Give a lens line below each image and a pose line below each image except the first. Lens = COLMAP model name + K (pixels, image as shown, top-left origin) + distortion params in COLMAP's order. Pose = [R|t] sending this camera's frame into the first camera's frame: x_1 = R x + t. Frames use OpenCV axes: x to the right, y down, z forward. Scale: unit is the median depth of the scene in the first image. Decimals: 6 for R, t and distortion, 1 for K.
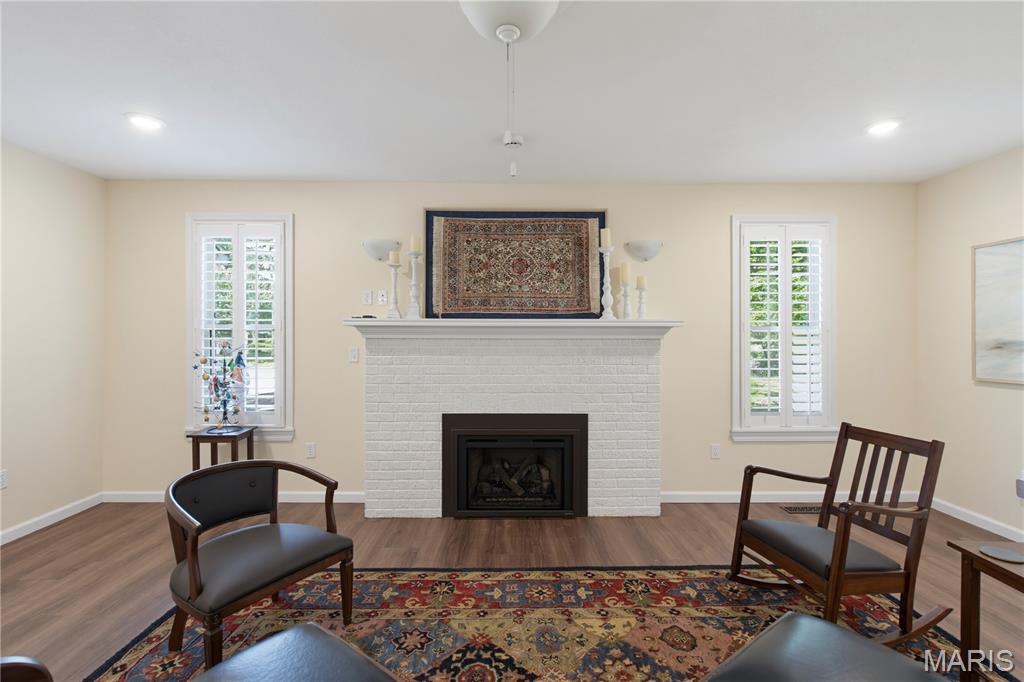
lens RADIAL K [[466.5, 0, 513.7], [0, 466.5, 337.4], [0, 0, 1]] dist [-0.002662, 0.000971]
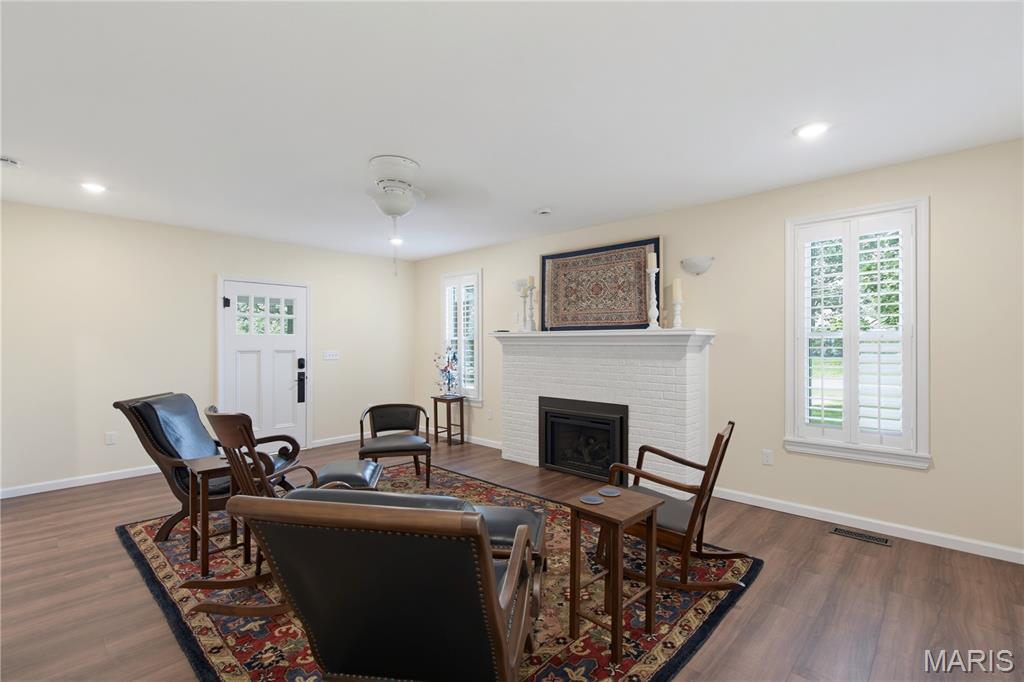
lens RADIAL K [[466.5, 0, 504.2], [0, 466.5, 343.1], [0, 0, 1]] dist [-0.002662, 0.000971]
pose [[0.717514, -0.000922, -0.696543, 0.738775], [0.001529, 0.999999, 0.000251, -0.003579], [0.696542, -0.001245, 0.717515, -0.118911]]
